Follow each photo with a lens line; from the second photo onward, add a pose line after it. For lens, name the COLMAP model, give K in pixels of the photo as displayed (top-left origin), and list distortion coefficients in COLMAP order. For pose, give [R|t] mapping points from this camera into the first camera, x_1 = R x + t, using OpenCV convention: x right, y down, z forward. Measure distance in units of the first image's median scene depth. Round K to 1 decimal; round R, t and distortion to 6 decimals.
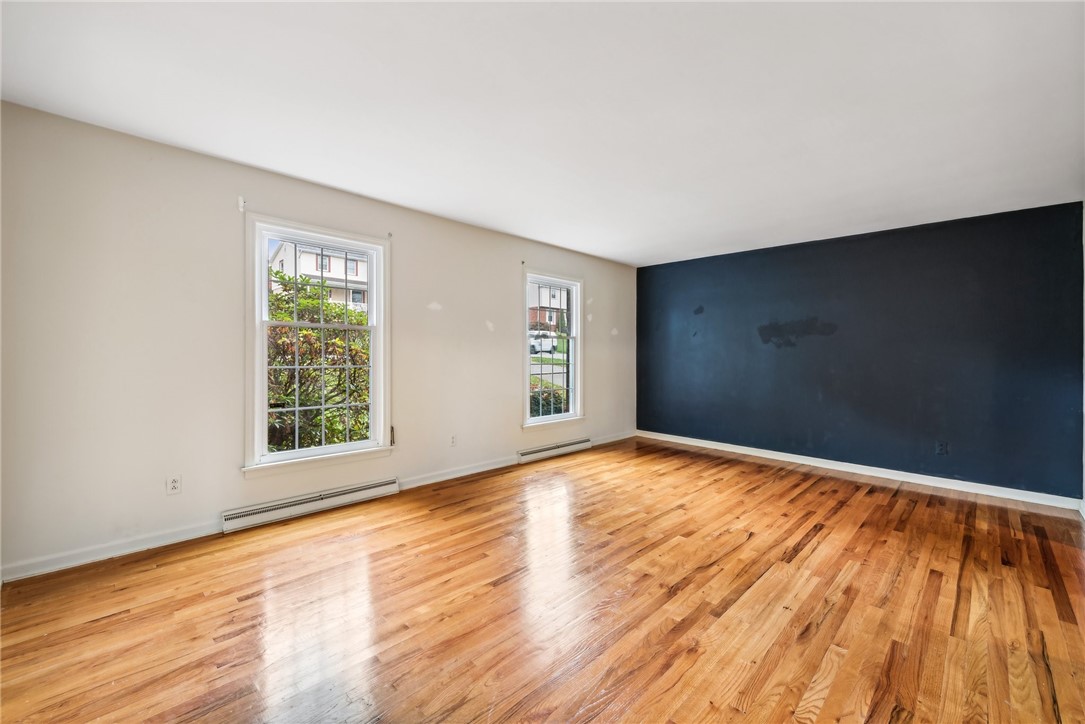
lens RADIAL K [[434.6, 0, 543.4], [0, 434.6, 363.2], [0, 0, 1]] dist [0.018164, -0.002221]
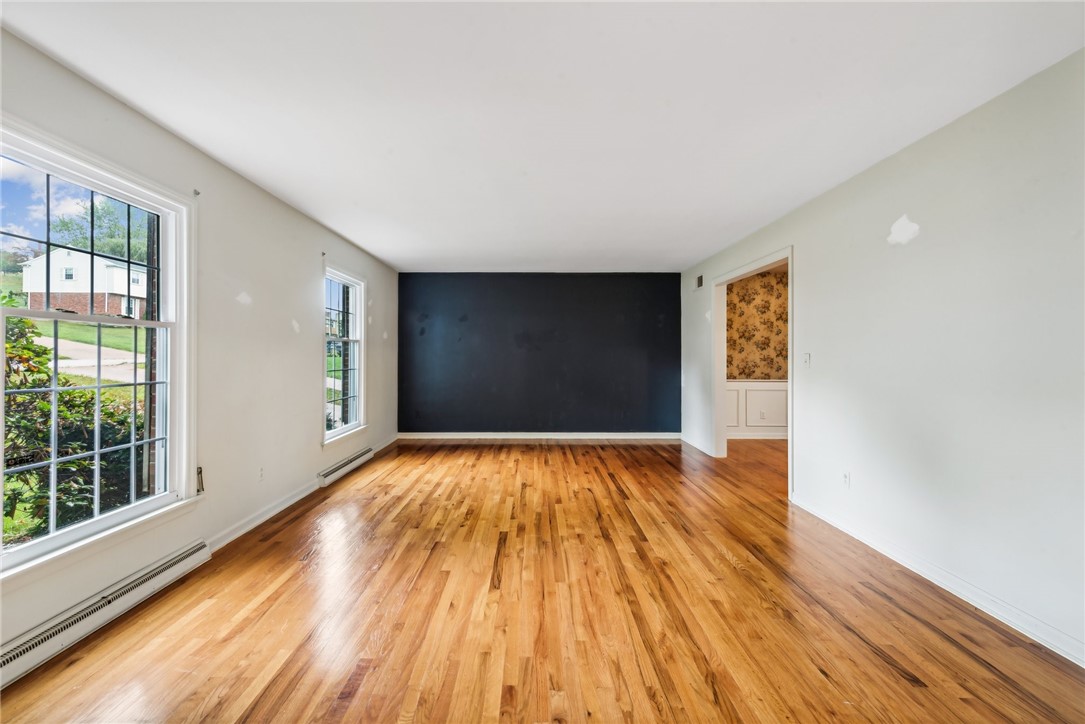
lens RADIAL K [[434.6, 0, 520.9], [0, 434.6, 355.5], [0, 0, 1]] dist [0.018164, -0.002221]
pose [[0.719019, -0.012923, 0.694870, -0.538176], [0.027700, 0.999566, -0.010073, -0.012944], [-0.694438, 0.026490, 0.719065, 0.153464]]
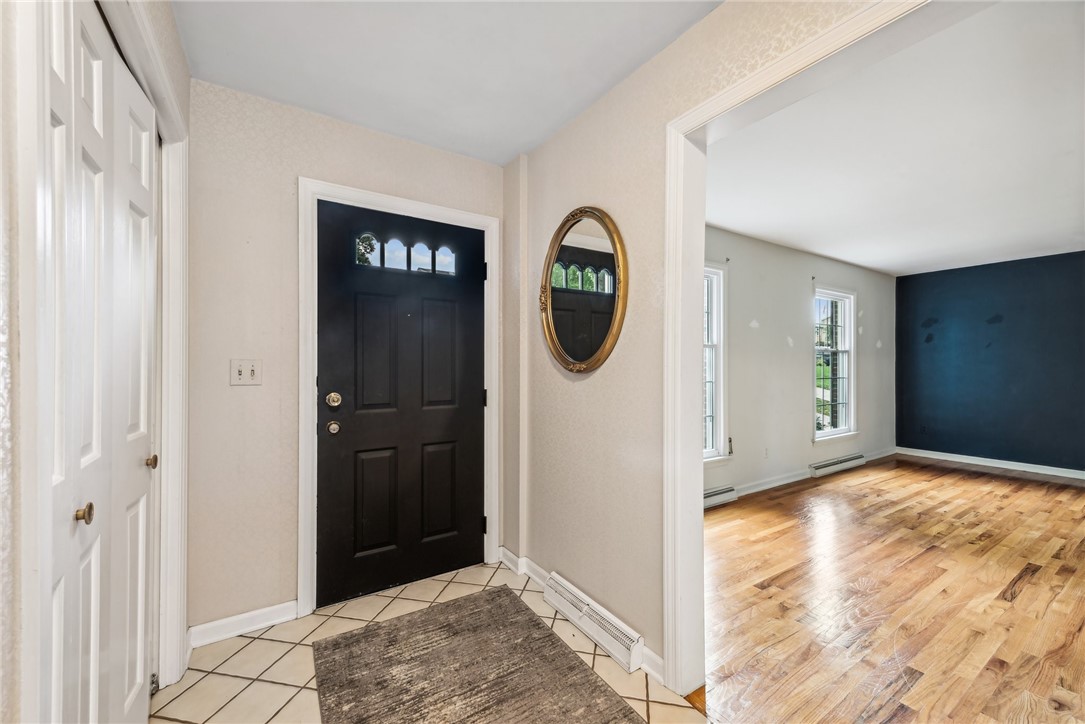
lens RADIAL K [[434.6, 0, 553.6], [0, 434.6, 354.3], [0, 0, 1]] dist [0.018164, -0.002221]
pose [[0.983041, -0.012208, -0.182980, -0.664983], [0.003587, 0.998871, -0.047373, -0.009941], [0.183352, 0.045913, 0.981975, -0.158228]]
